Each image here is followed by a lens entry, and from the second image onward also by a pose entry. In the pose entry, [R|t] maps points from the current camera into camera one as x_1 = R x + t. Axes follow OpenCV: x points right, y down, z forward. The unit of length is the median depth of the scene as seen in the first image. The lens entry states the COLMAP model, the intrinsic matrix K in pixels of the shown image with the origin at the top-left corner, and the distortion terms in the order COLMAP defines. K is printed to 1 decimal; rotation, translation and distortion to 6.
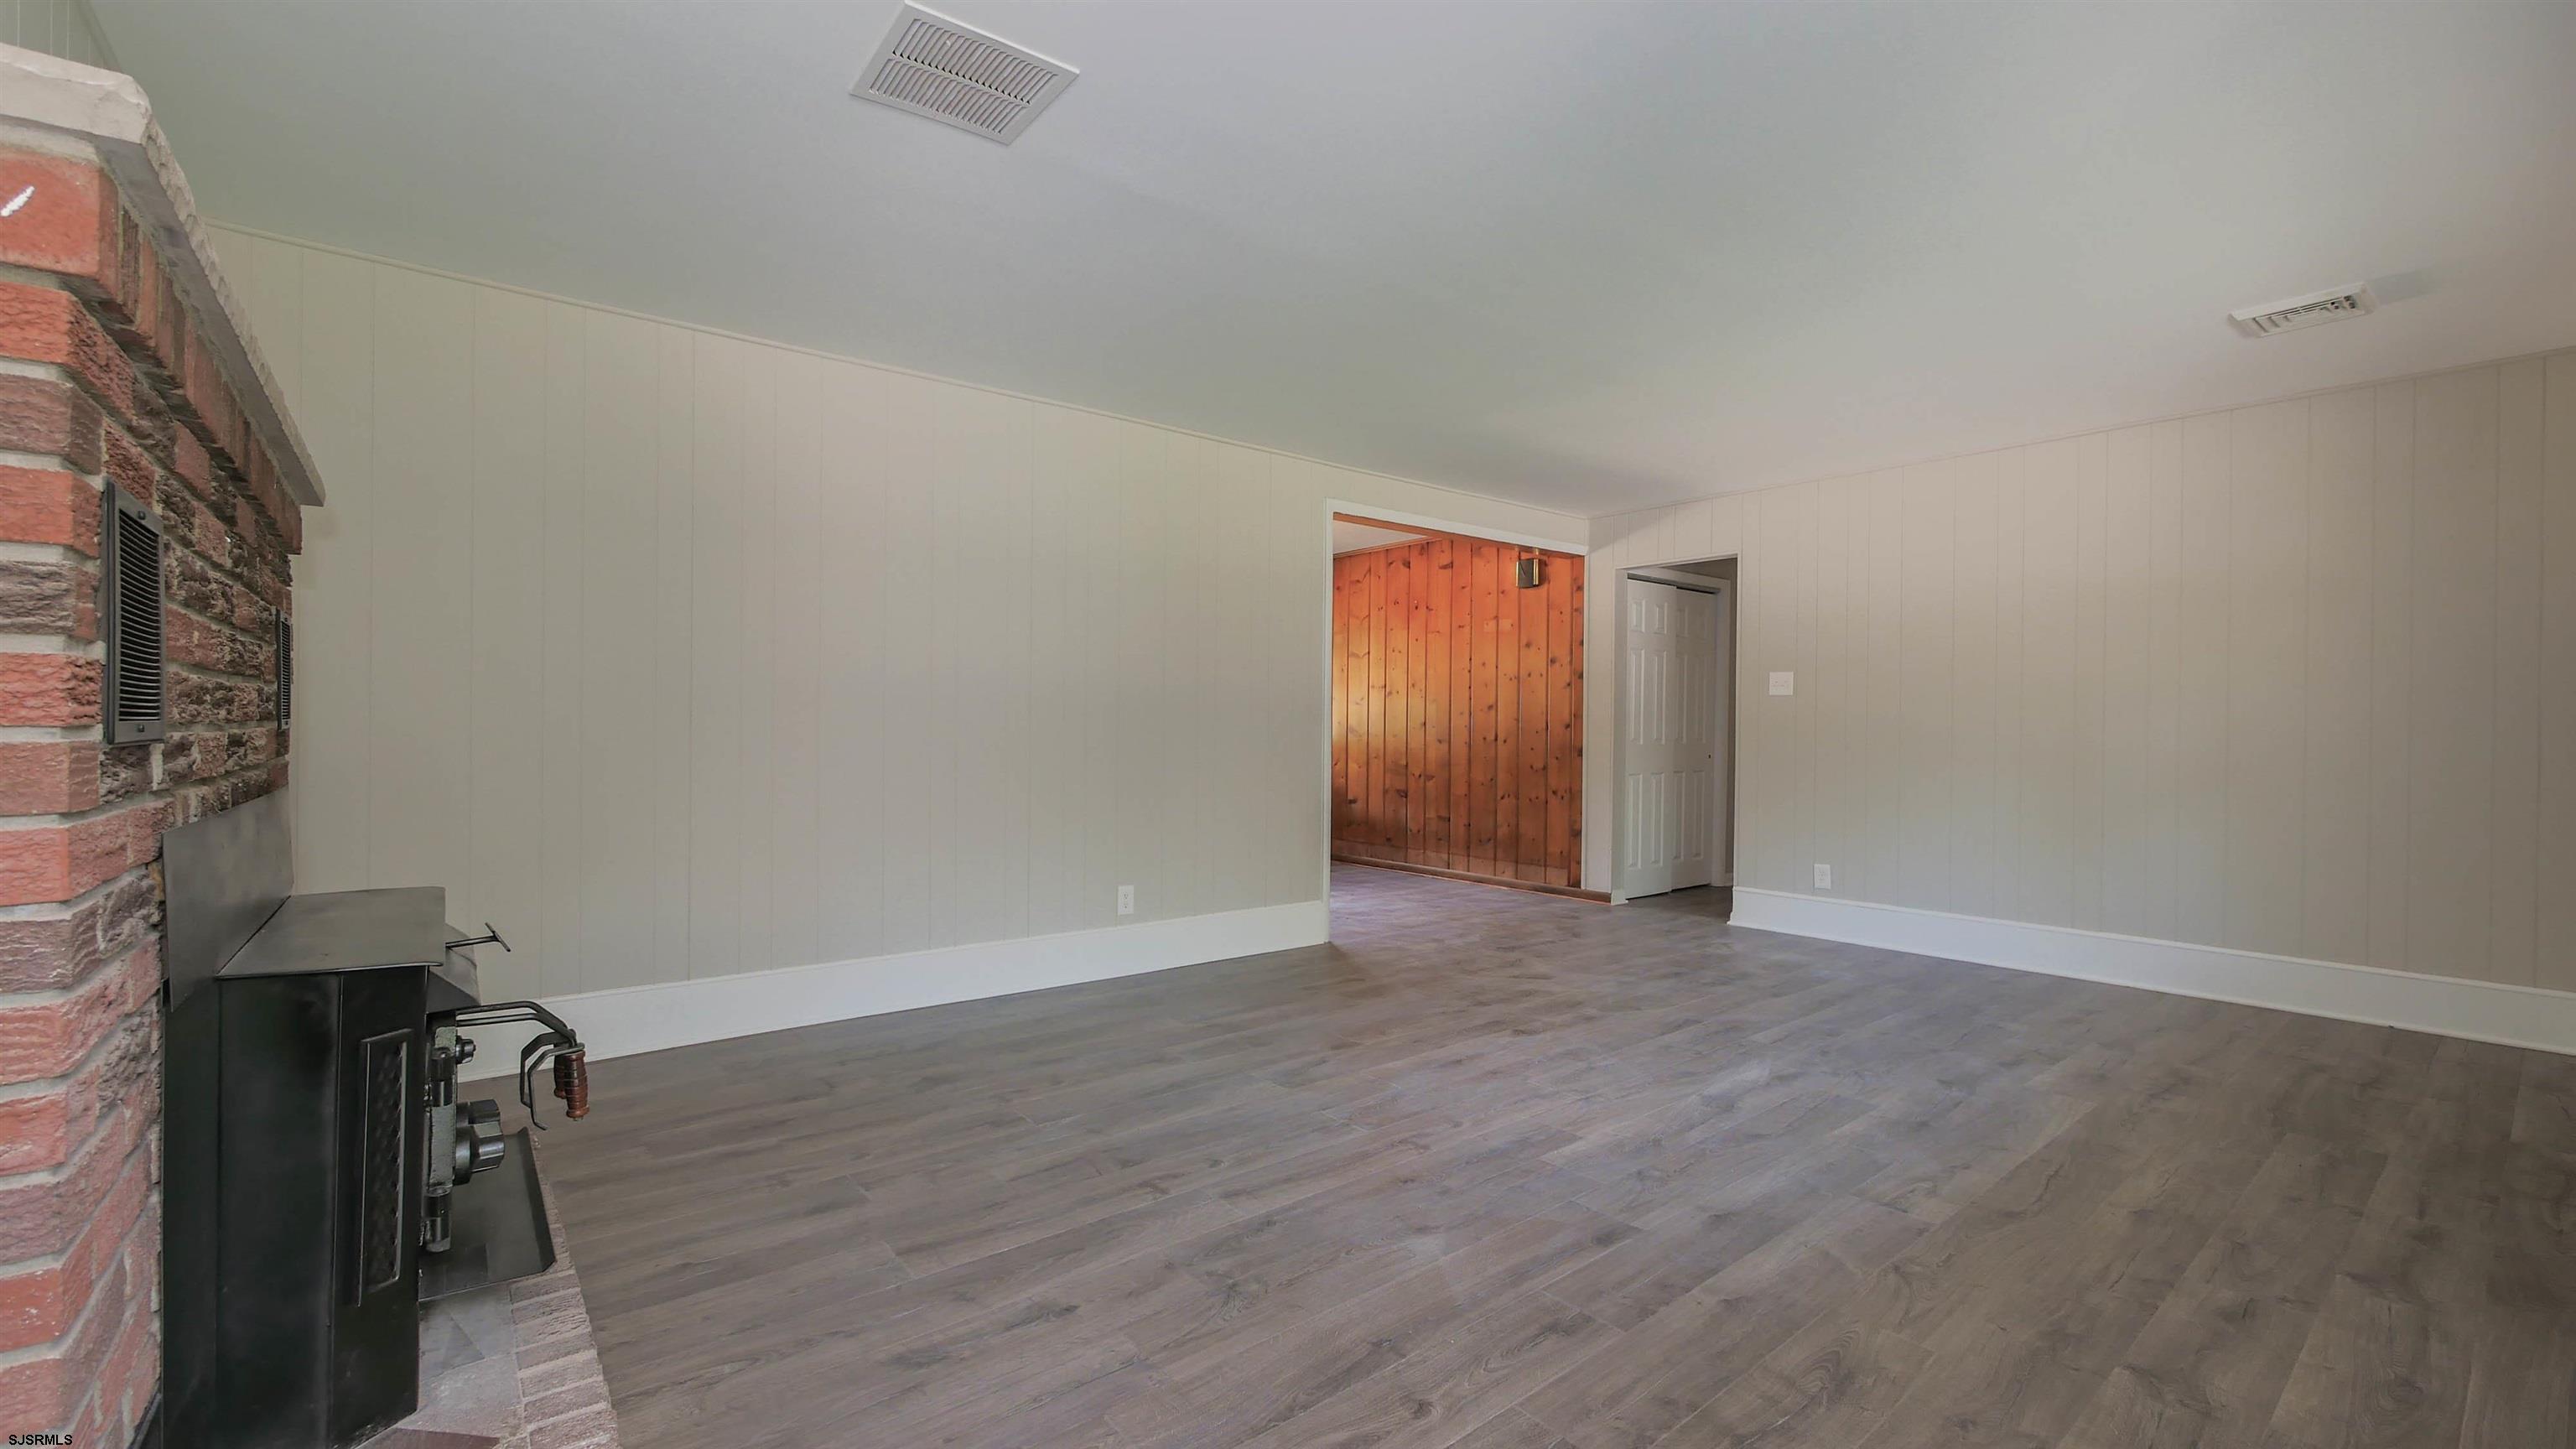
lens RADIAL K [[1061.5, 0, 1278.3], [0, 1061.5, 727.0], [0, 0, 1]] dist [-0.007652, 0.000876]
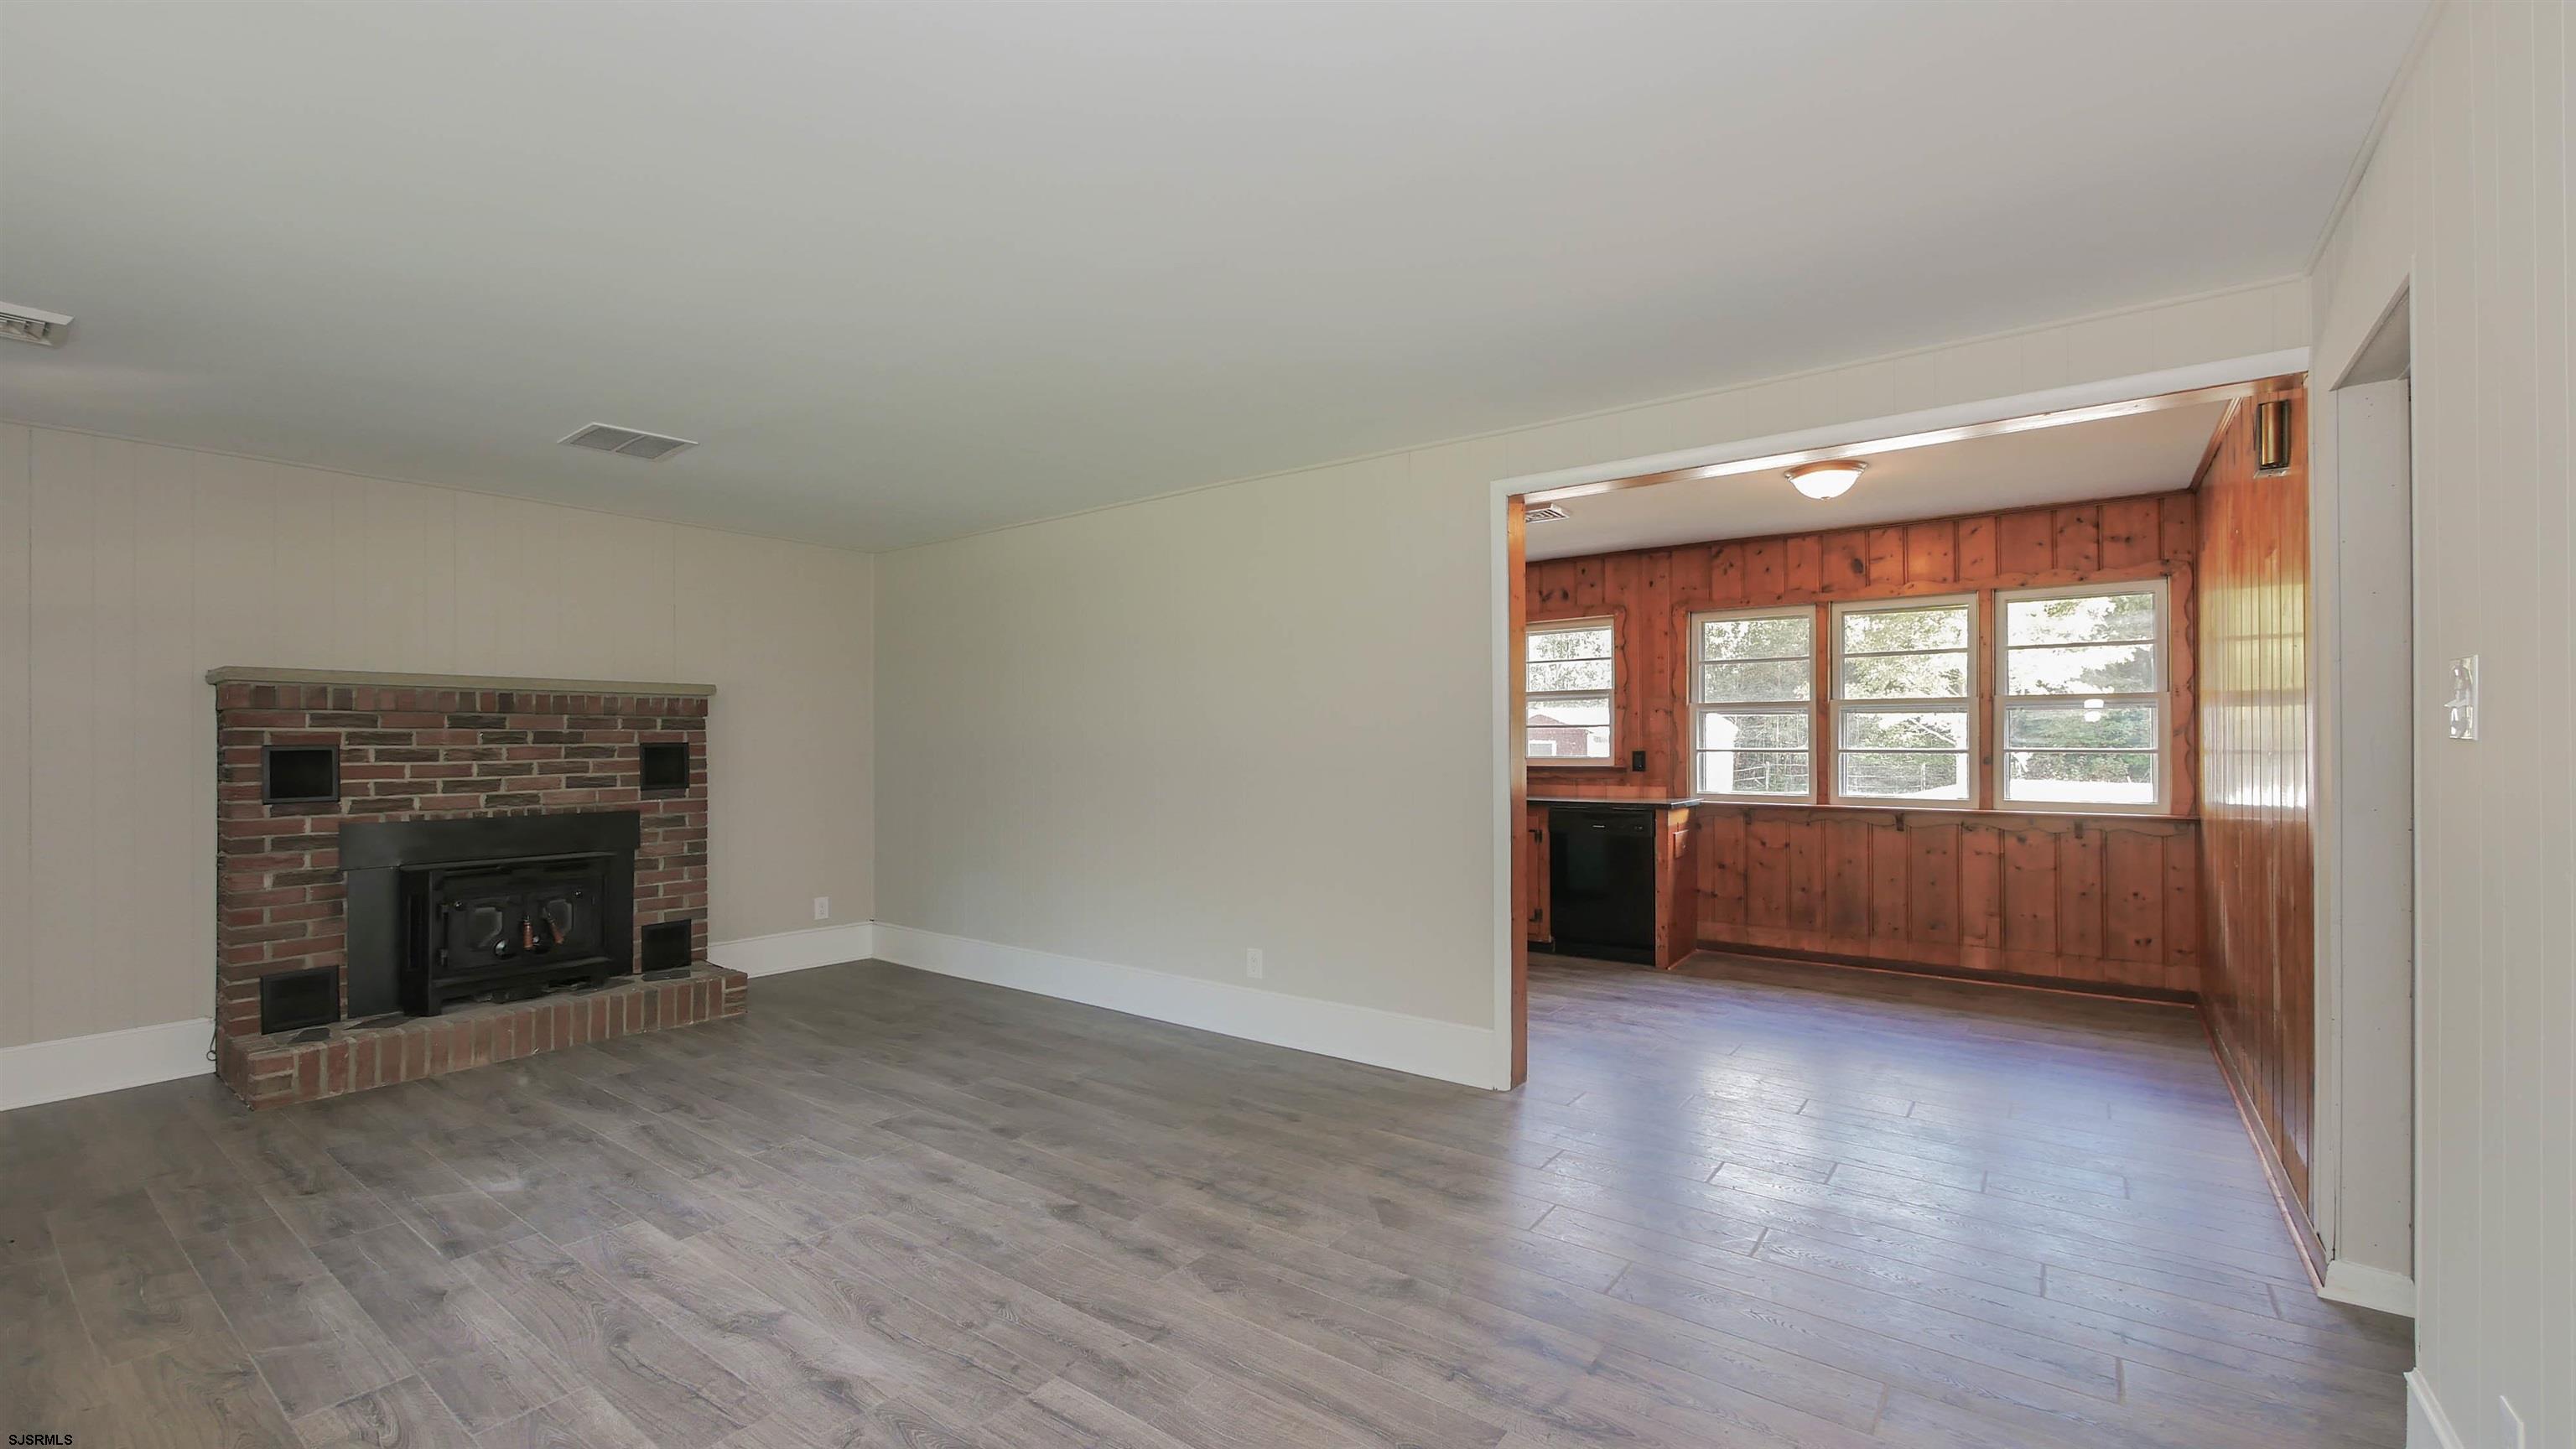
lens RADIAL K [[1061.5, 0, 1279.4], [0, 1061.5, 737.6], [0, 0, 1]] dist [-0.007652, 0.000876]
pose [[0.243806, -0.011995, -0.969750, 1.128556], [0.005978, 0.999923, -0.010865, -0.050093], [0.969806, -0.003148, 0.243859, 1.069619]]
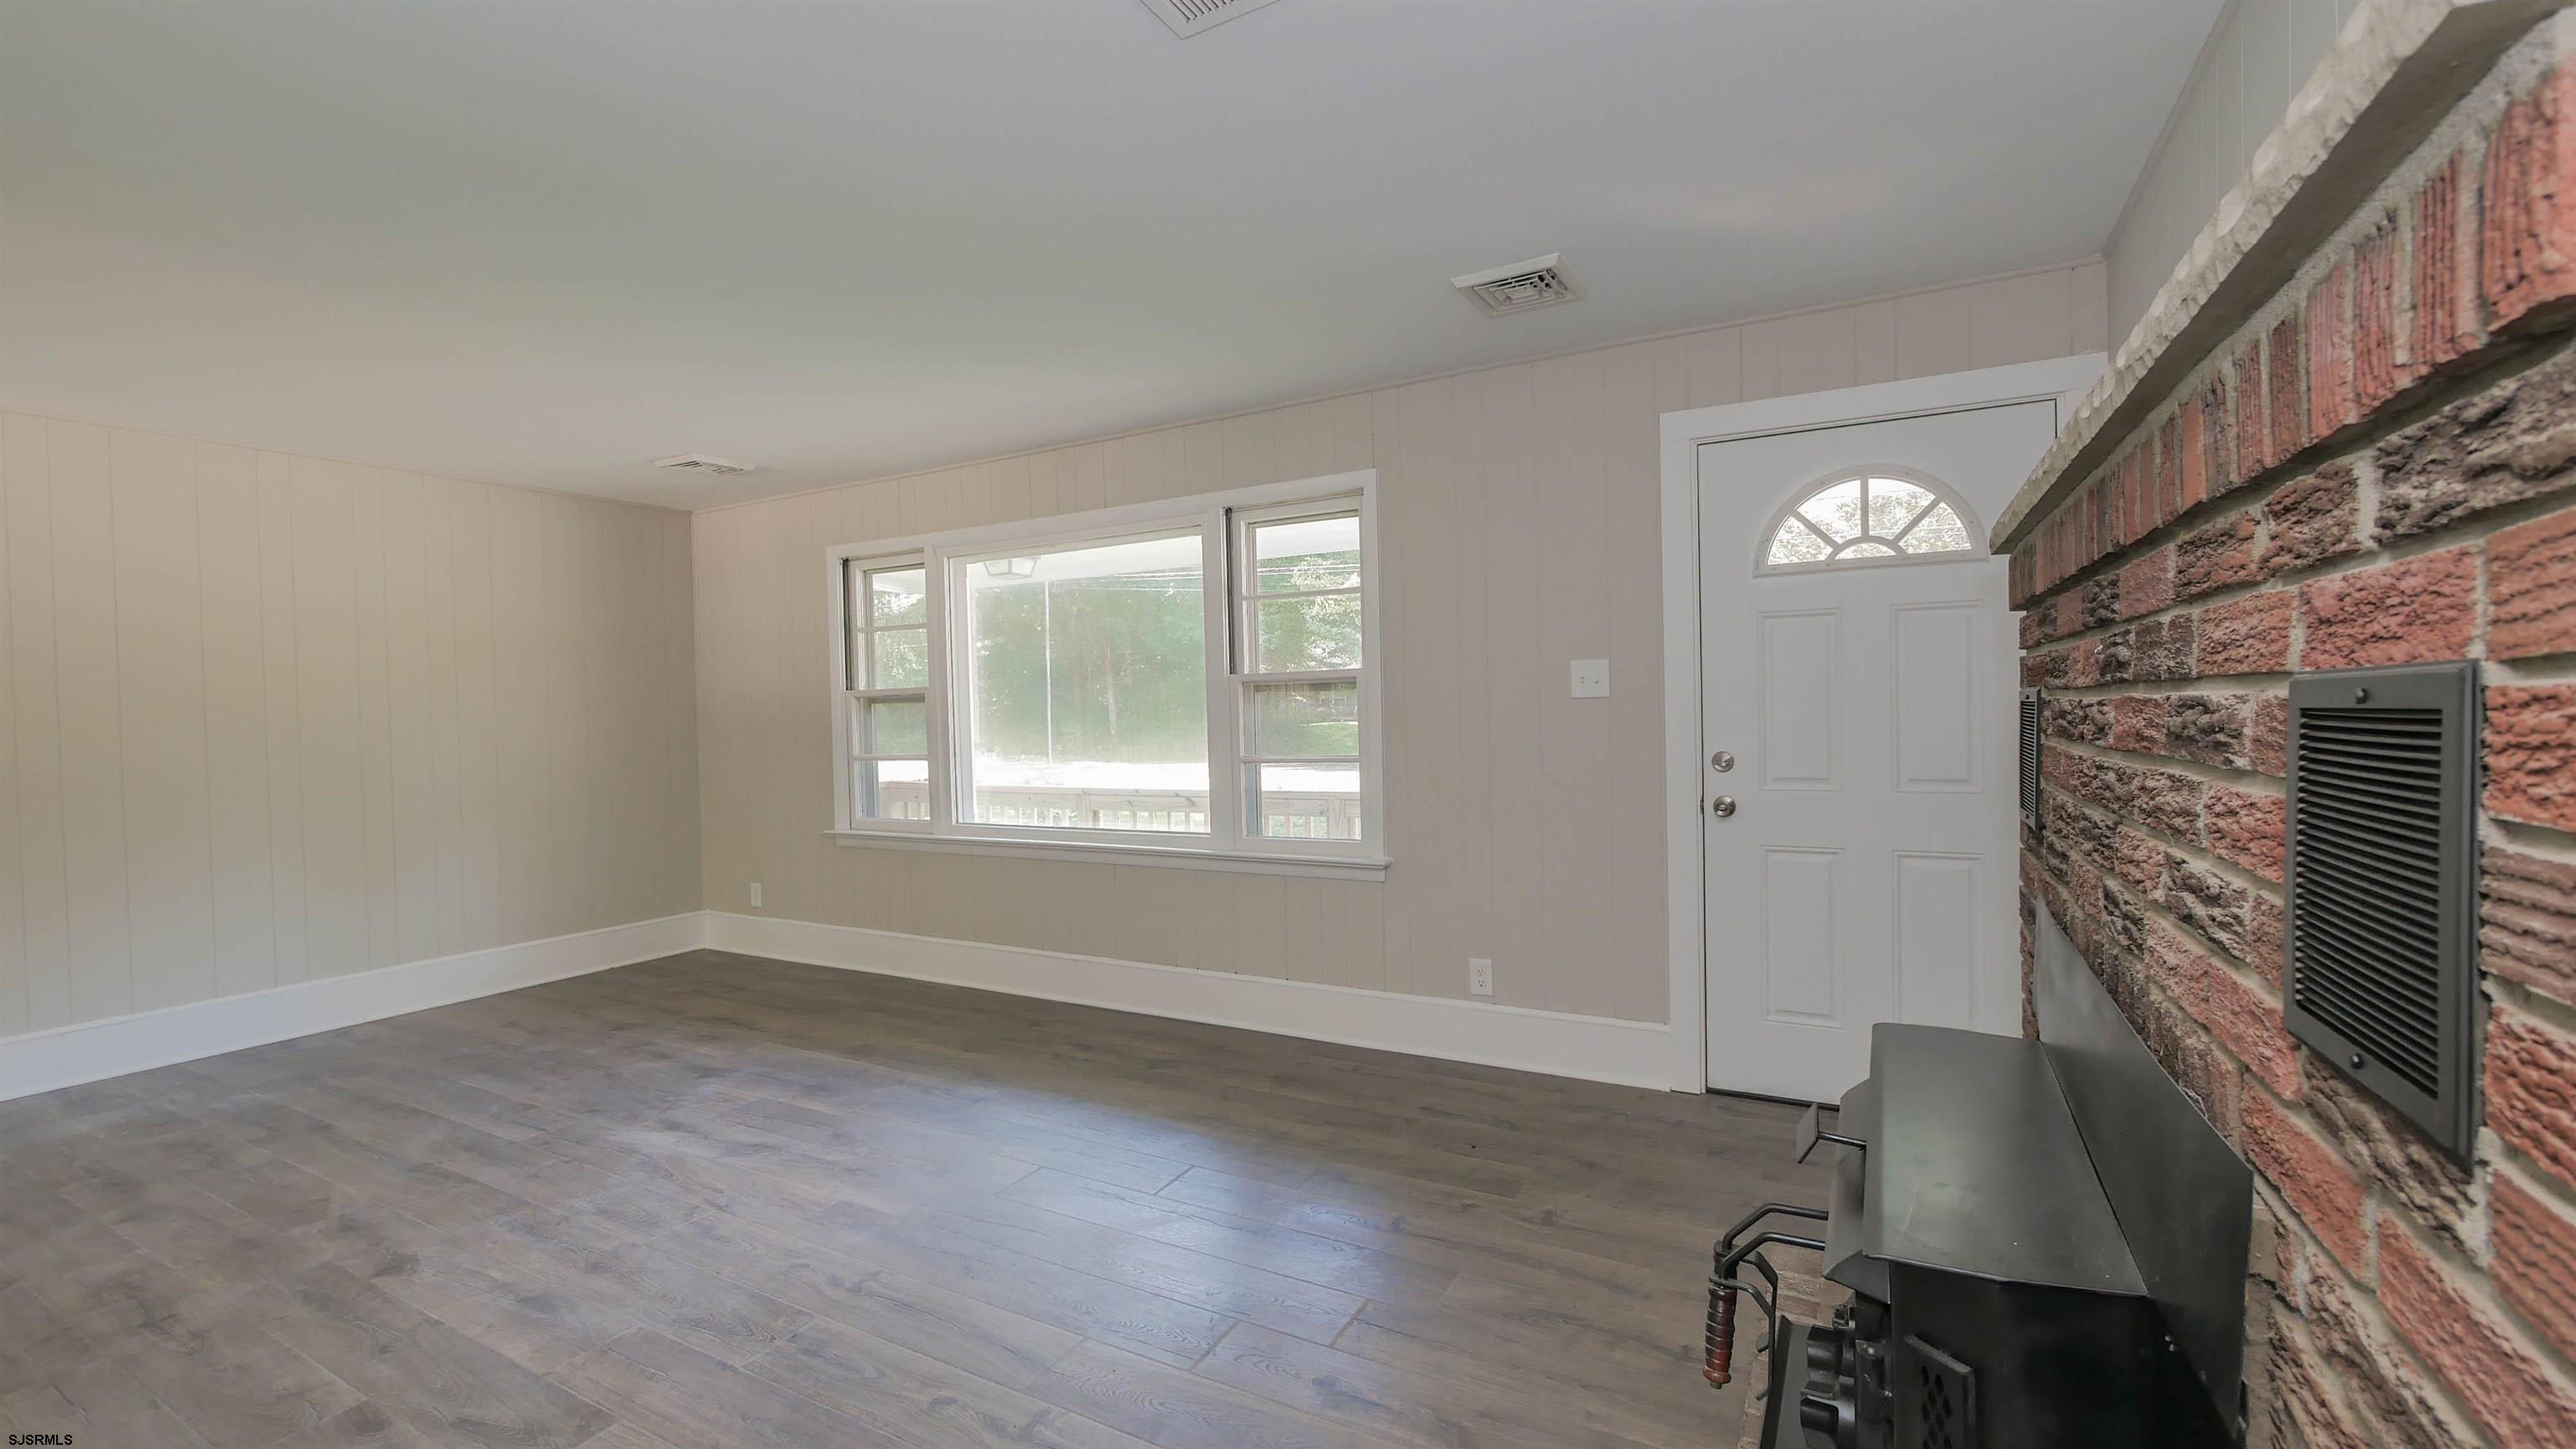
lens RADIAL K [[1061.5, 0, 1280.4], [0, 1061.5, 728.5], [0, 0, 1]] dist [-0.007652, 0.000876]
pose [[-0.374426, -0.020239, 0.927036, -0.640090], [0.017419, 0.999432, 0.028855, -0.062929], [-0.927093, 0.026952, -0.373860, 0.805119]]
